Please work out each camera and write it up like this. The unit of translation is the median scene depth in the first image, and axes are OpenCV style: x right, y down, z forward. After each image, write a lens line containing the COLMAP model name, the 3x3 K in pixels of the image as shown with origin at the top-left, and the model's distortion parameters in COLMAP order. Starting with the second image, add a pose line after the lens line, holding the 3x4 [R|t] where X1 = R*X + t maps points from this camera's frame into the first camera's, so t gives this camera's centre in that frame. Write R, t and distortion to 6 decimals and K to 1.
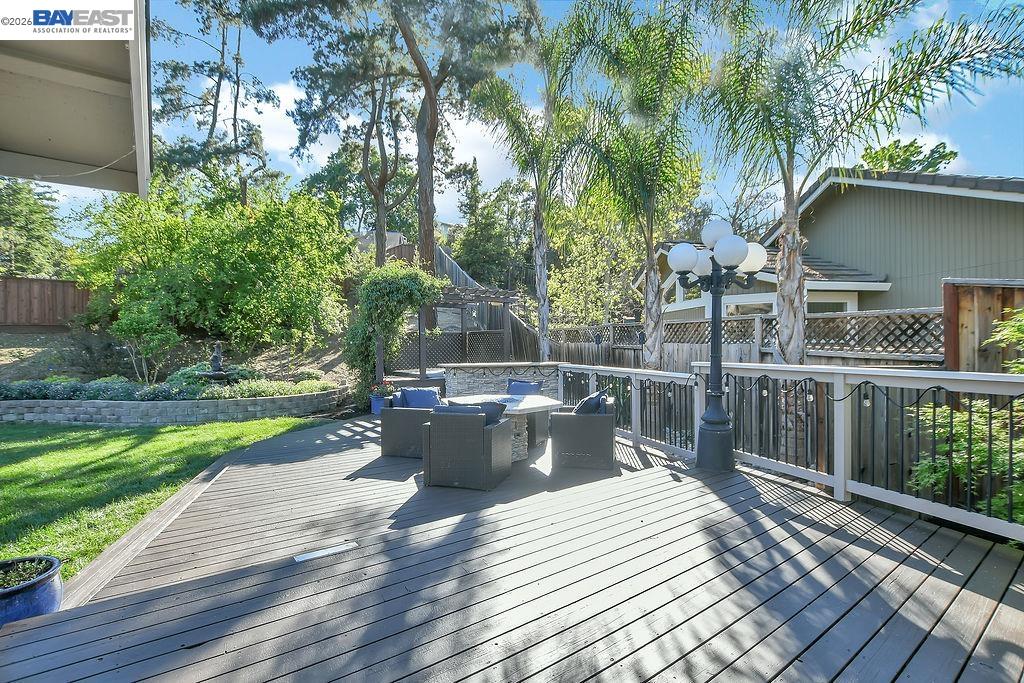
lens RADIAL K [[485.9, 0, 495.8], [0, 485.9, 342.2], [0, 0, 1]] dist [-0.011655, 0.000201]
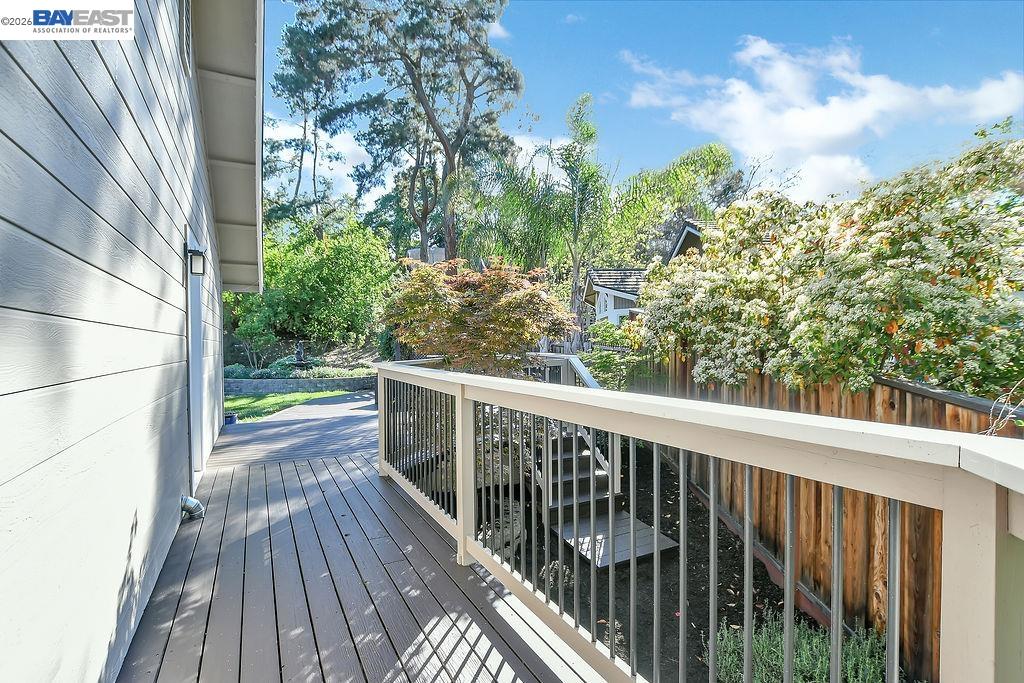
lens RADIAL K [[485.9, 0, 495.8], [0, 485.9, 342.2], [0, 0, 1]] dist [-0.011655, 0.000201]
pose [[0.987362, -0.002401, -0.158462, 0.204819], [0.003007, 0.999989, 0.003587, -0.001584], [0.158451, -0.004018, 0.987359, -0.301096]]
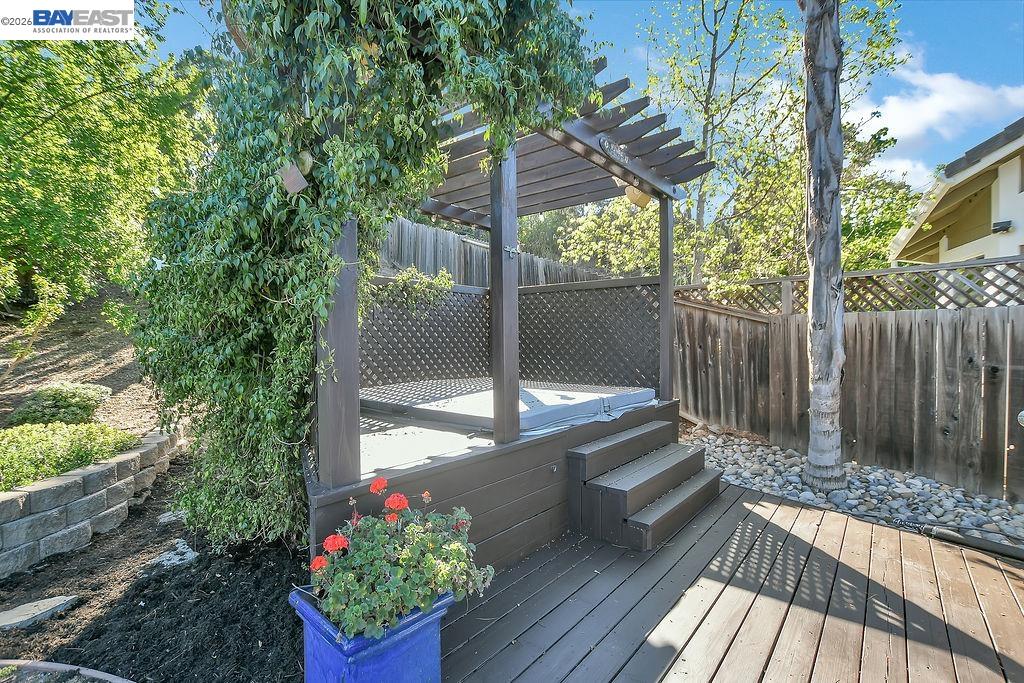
lens RADIAL K [[485.9, 0, 495.8], [0, 485.9, 342.2], [0, 0, 1]] dist [-0.011655, 0.000201]
pose [[0.966891, -0.002097, 0.255181, -0.159012], [0.000904, 0.999988, 0.004791, 0.021704], [-0.255188, -0.004402, 0.966882, 0.557584]]
